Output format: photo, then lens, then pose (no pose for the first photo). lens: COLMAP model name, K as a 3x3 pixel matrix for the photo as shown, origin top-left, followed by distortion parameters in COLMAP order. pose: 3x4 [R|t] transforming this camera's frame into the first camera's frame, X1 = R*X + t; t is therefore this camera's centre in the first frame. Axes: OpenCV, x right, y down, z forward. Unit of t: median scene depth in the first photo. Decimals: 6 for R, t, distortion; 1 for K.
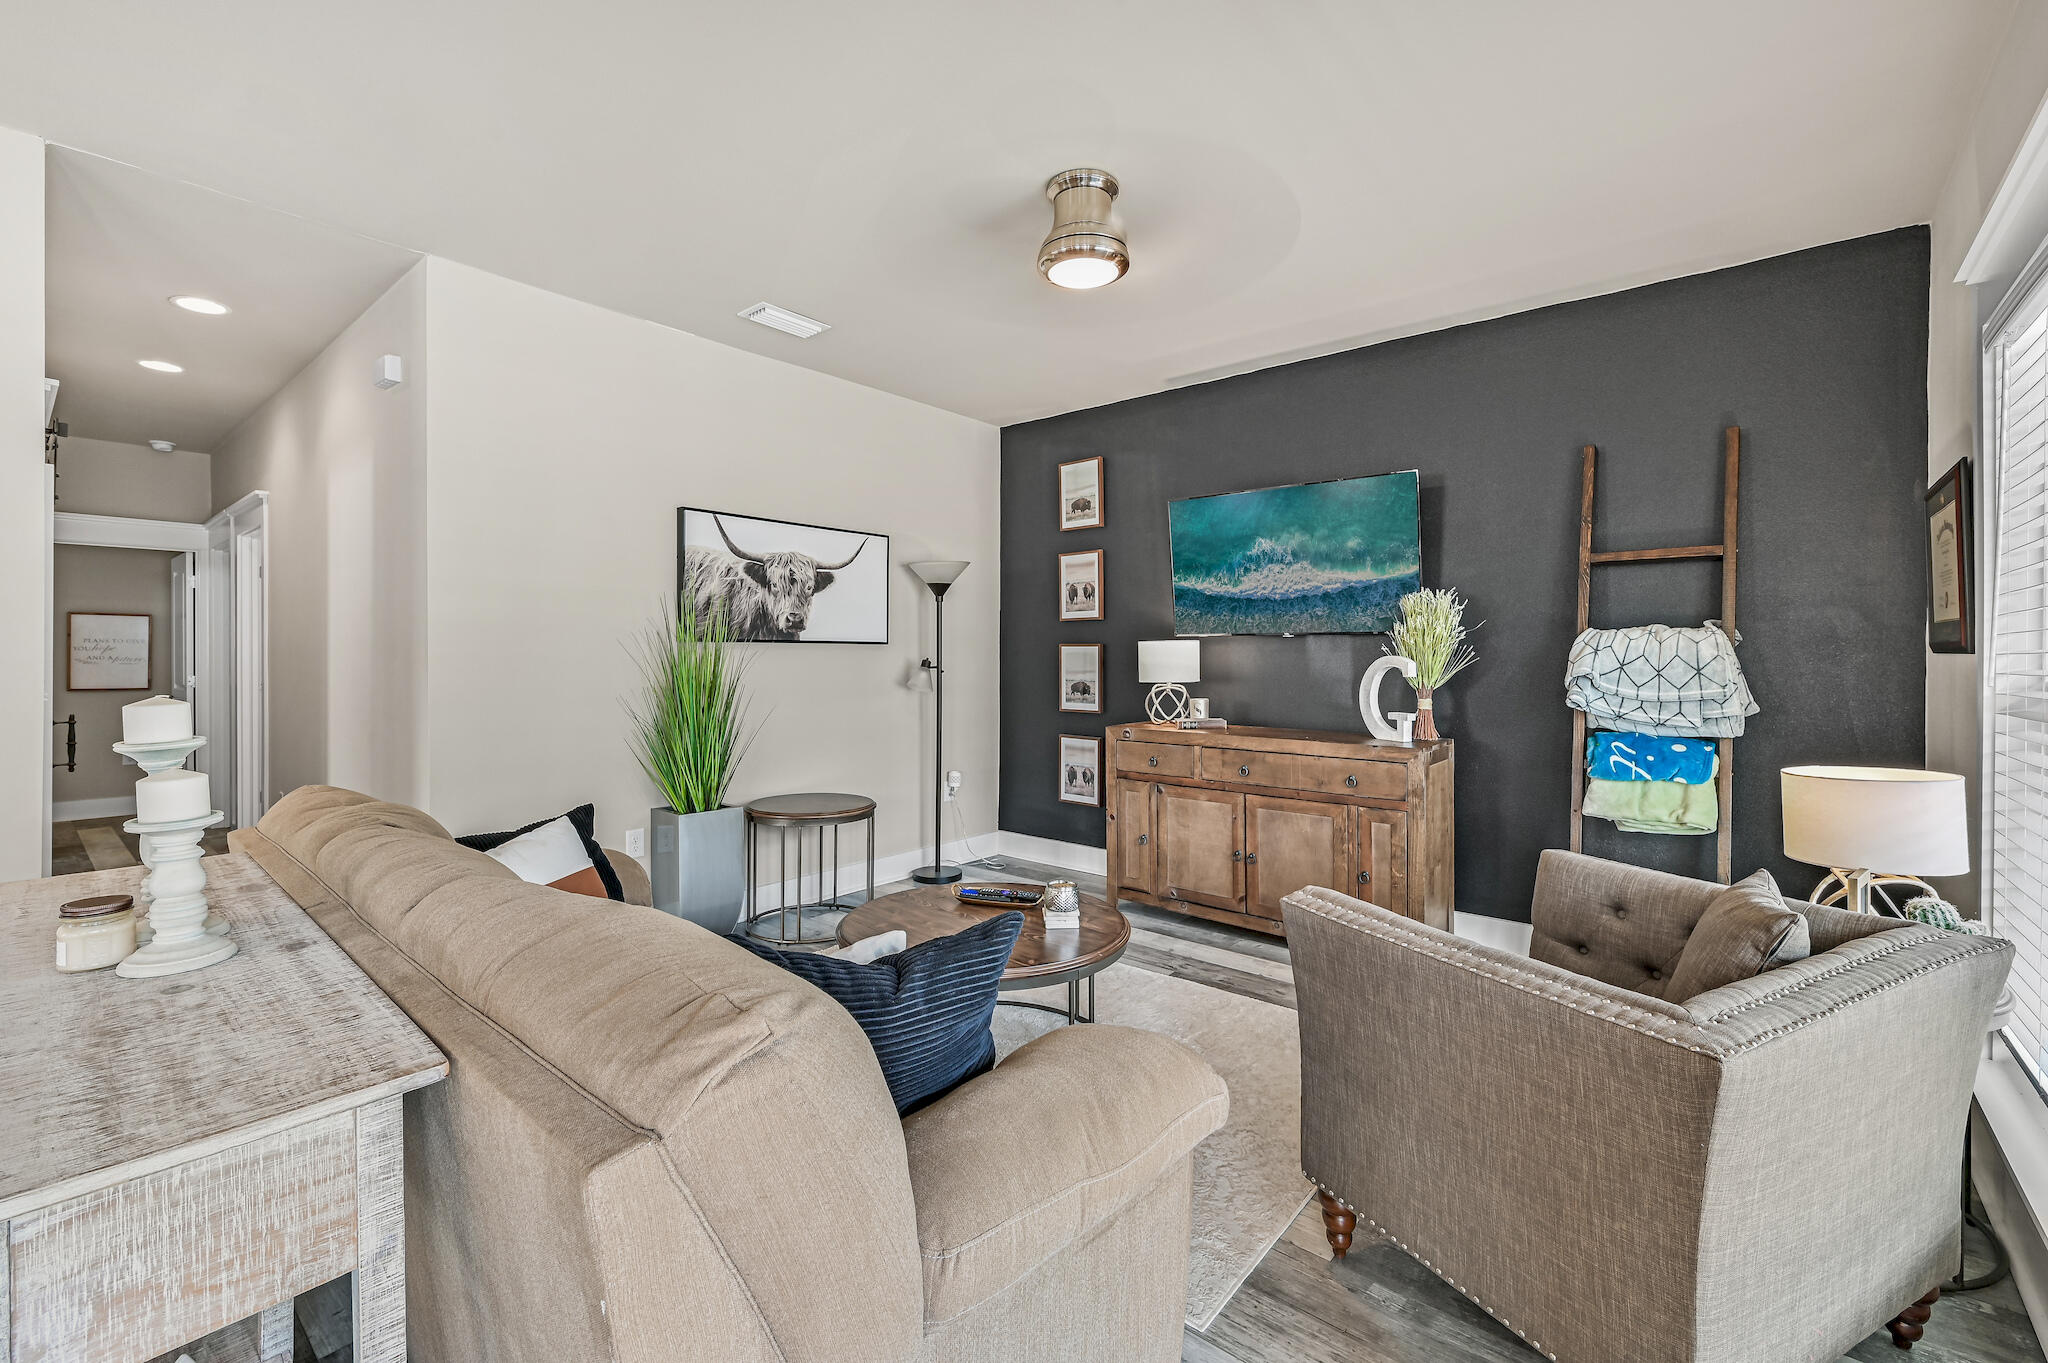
lens RADIAL K [[851.0, 0, 1024.0], [0, 851.0, 681.5], [0, 0, 1]] dist [0.001074, 0.000130]
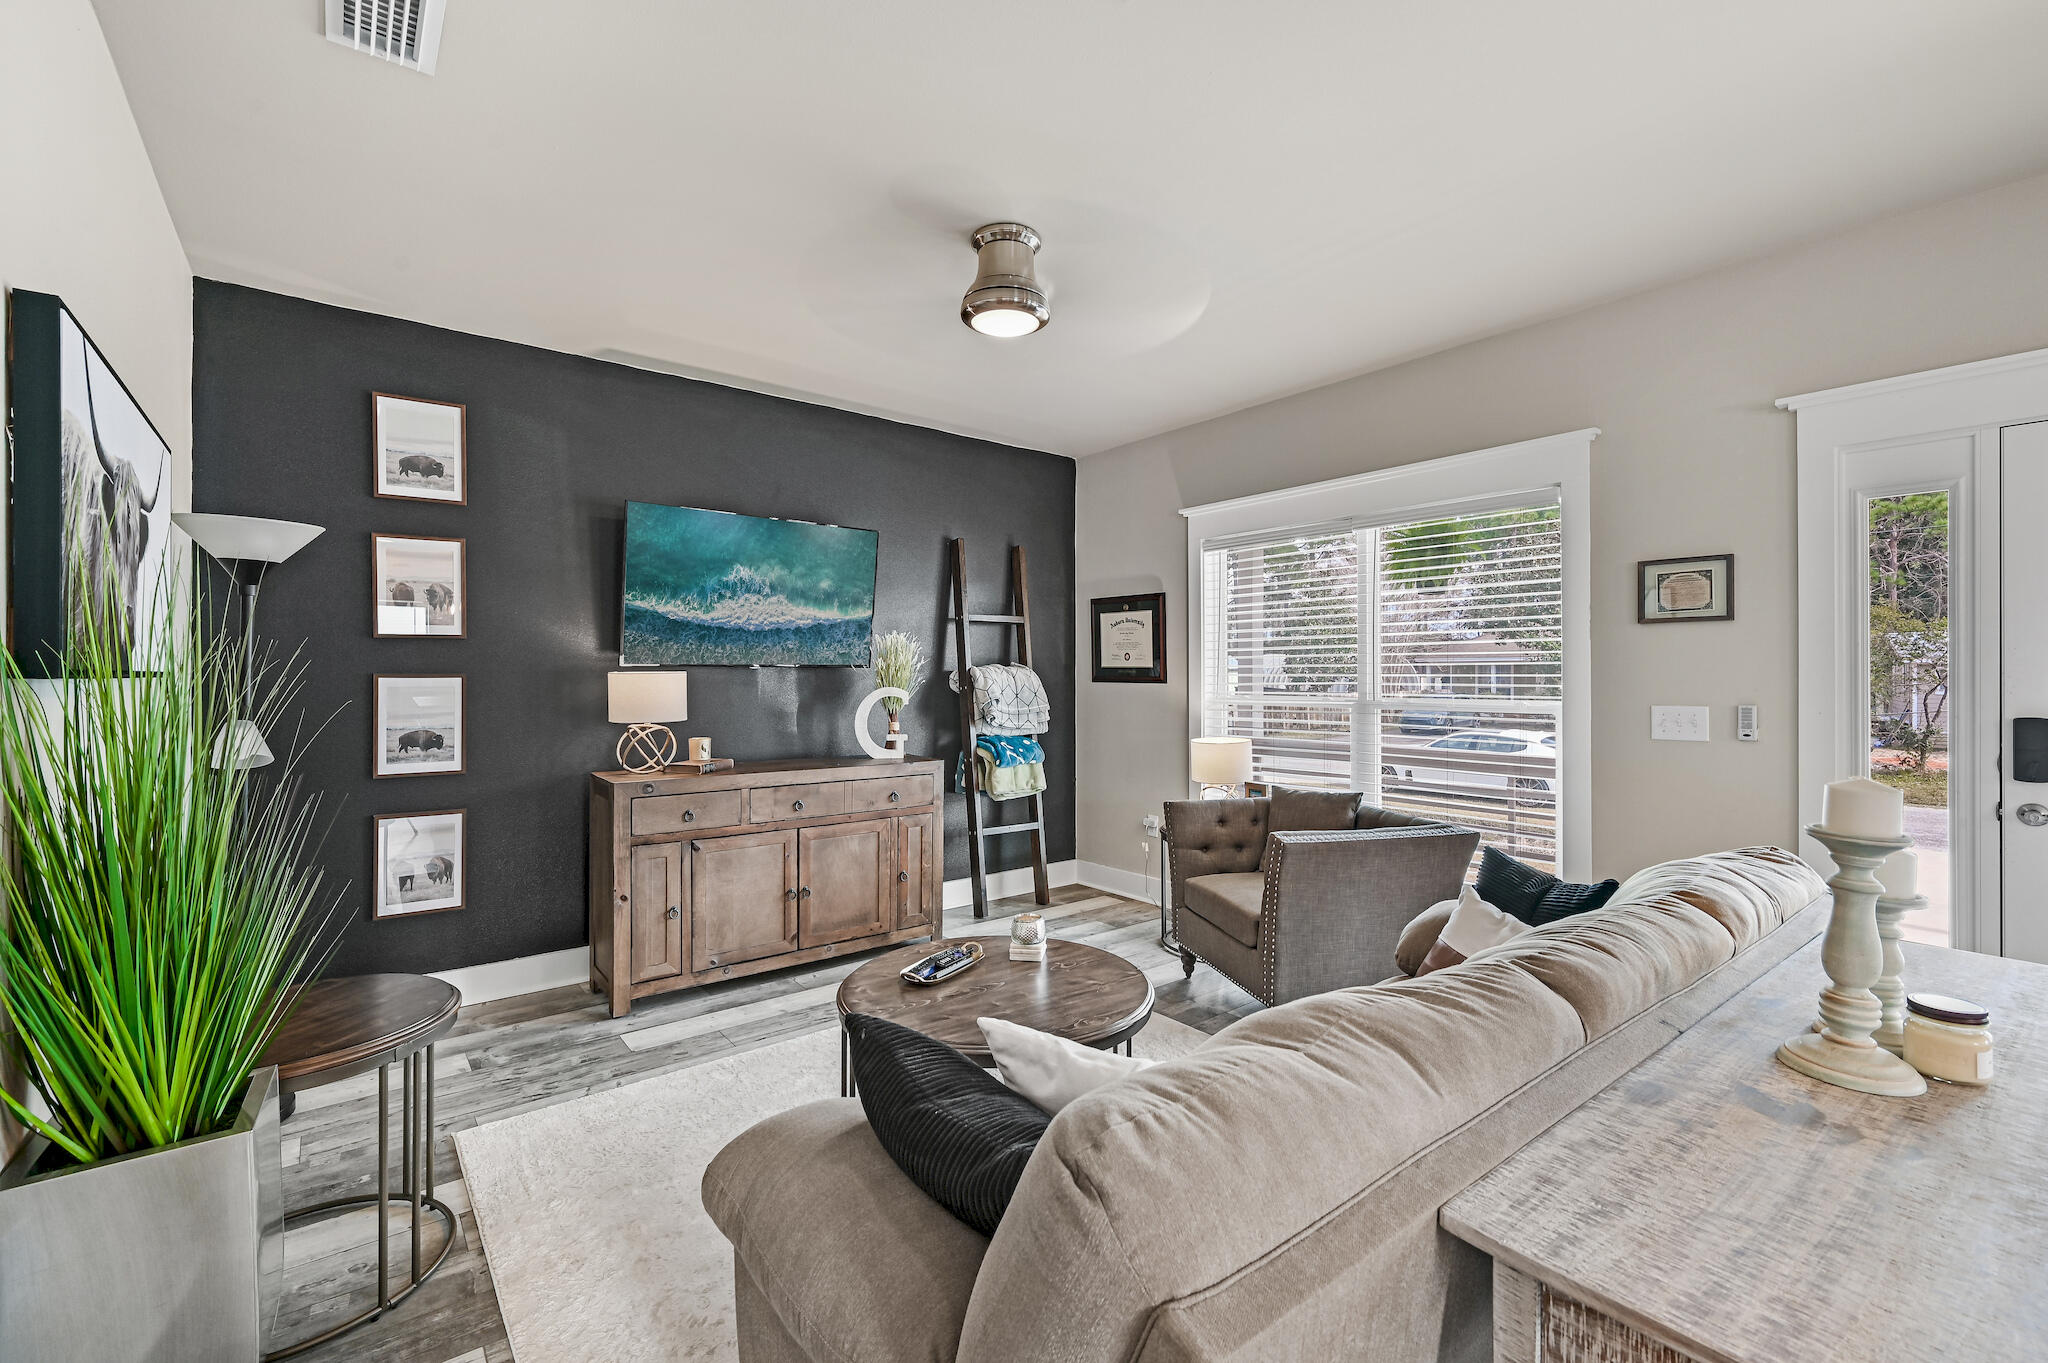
lens RADIAL K [[869.7, 0, 1026.4], [0, 869.7, 690.4], [0, 0, 1]] dist [-0.000836, -0.000043]
pose [[0.211338, -0.021103, 0.977185, -0.625713], [0.028634, 0.999471, 0.015392, -0.034356], [-0.976994, 0.024728, 0.211830, 0.490839]]
